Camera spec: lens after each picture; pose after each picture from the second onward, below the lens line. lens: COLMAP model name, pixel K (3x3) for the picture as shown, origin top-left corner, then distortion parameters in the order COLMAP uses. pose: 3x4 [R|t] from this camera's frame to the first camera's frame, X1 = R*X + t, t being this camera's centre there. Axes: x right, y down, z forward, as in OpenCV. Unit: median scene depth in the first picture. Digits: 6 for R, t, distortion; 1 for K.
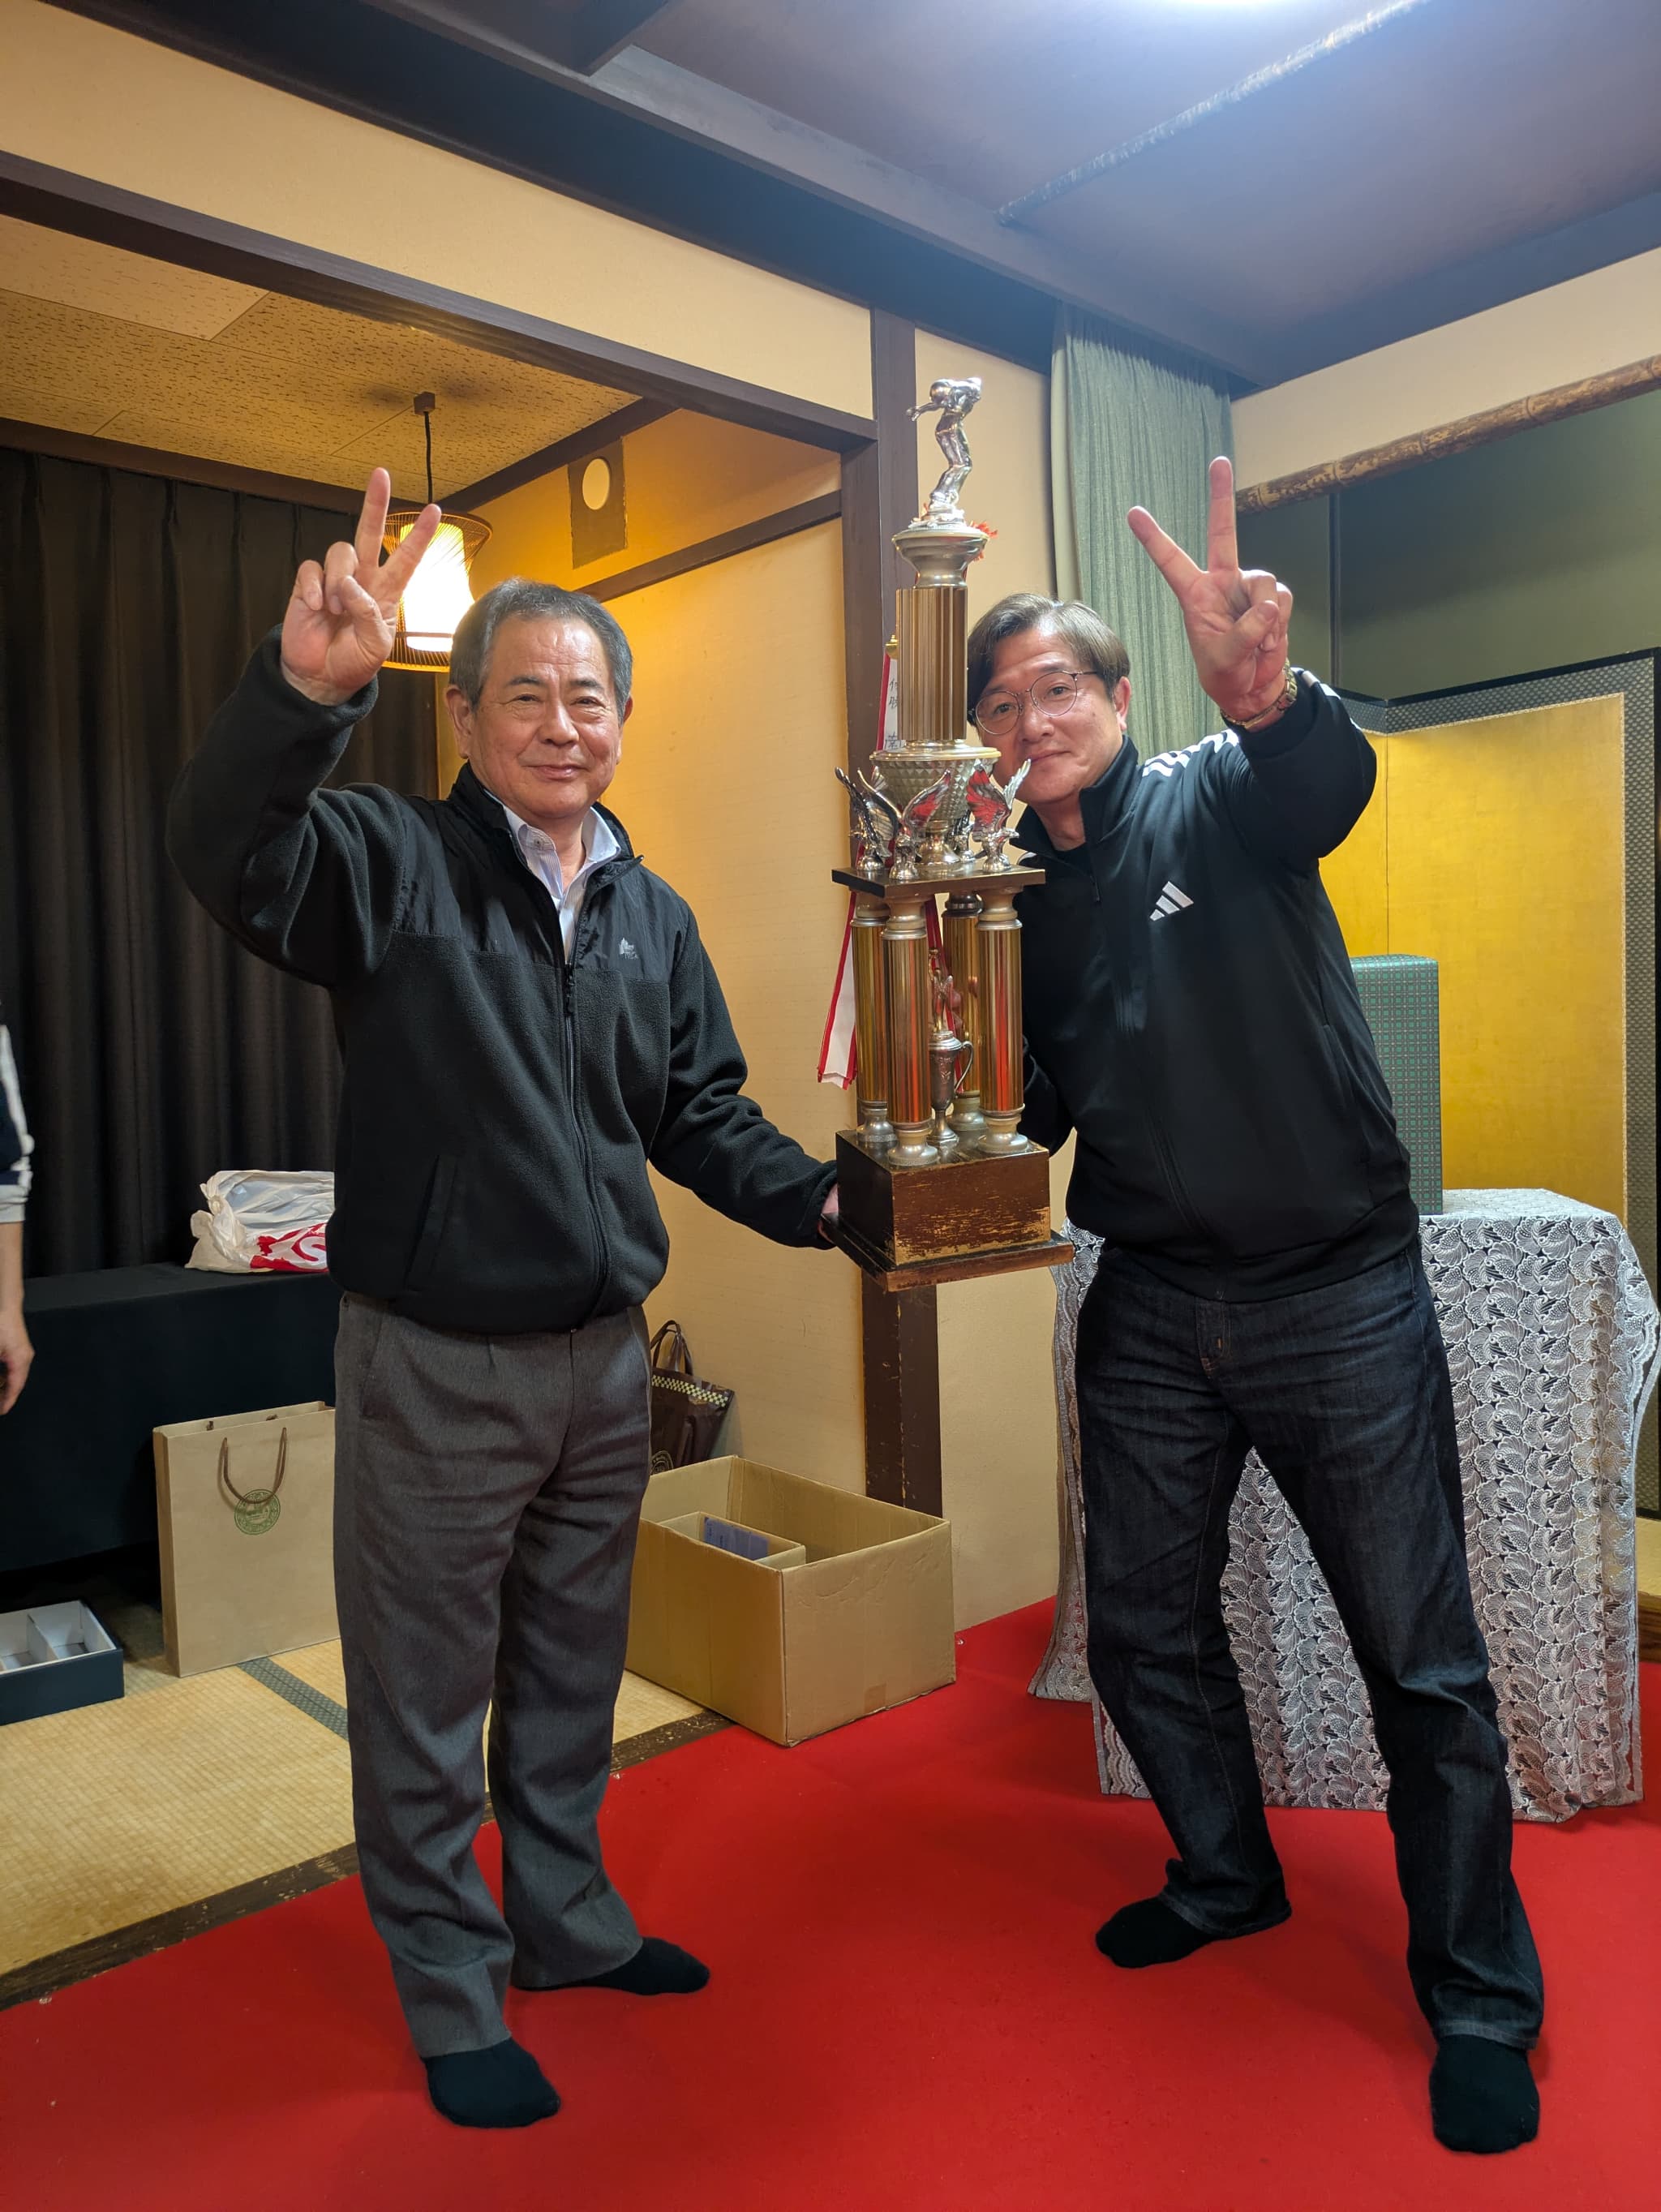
lens RADIAL K [[1657.6, 0, 820.4], [0, 1657.6, 1105.4], [0, 0, 1]] dist [0.010129, -0.006805]
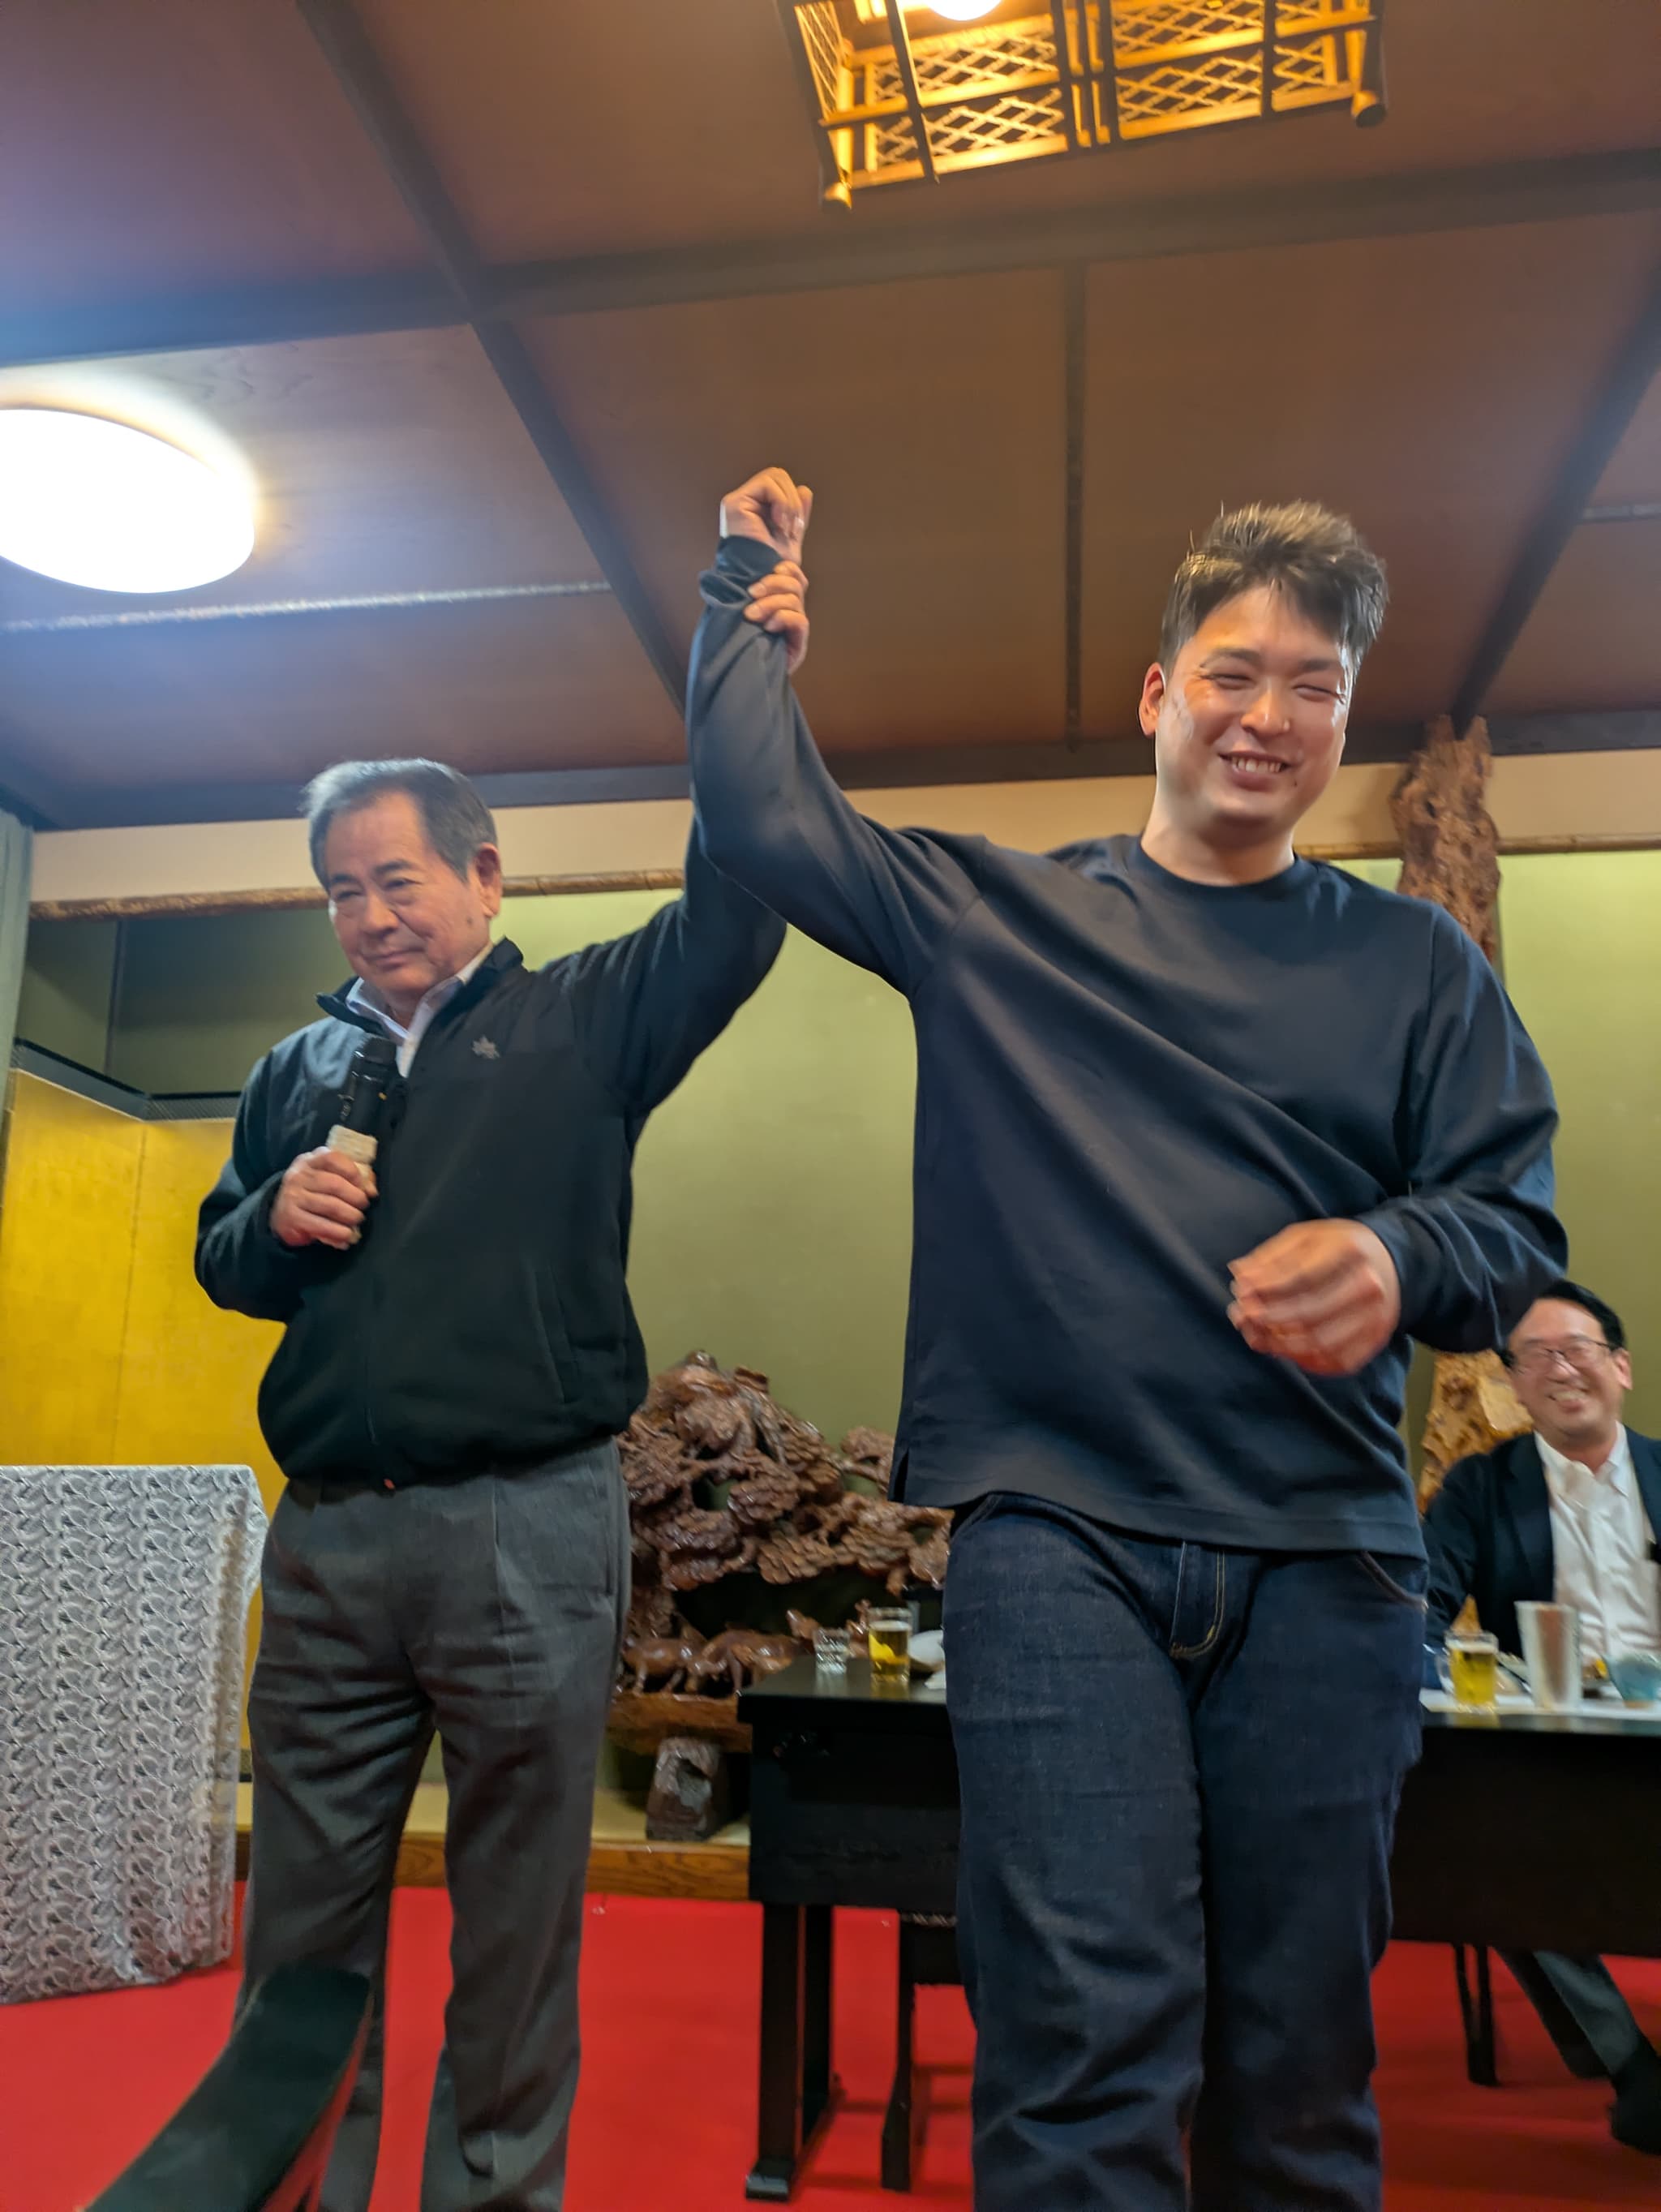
lens RADIAL K [[1657.6, 0, 827.0], [0, 1657.6, 1120.5], [0, 0, 1]] dist [0.010129, -0.006805]
pose [[0.769589, 0.161390, 0.617808, -0.036257], [-0.002045, 0.968150, -0.250363, 0.123813], [-0.638536, 0.191413, 0.745407, -0.346623]]
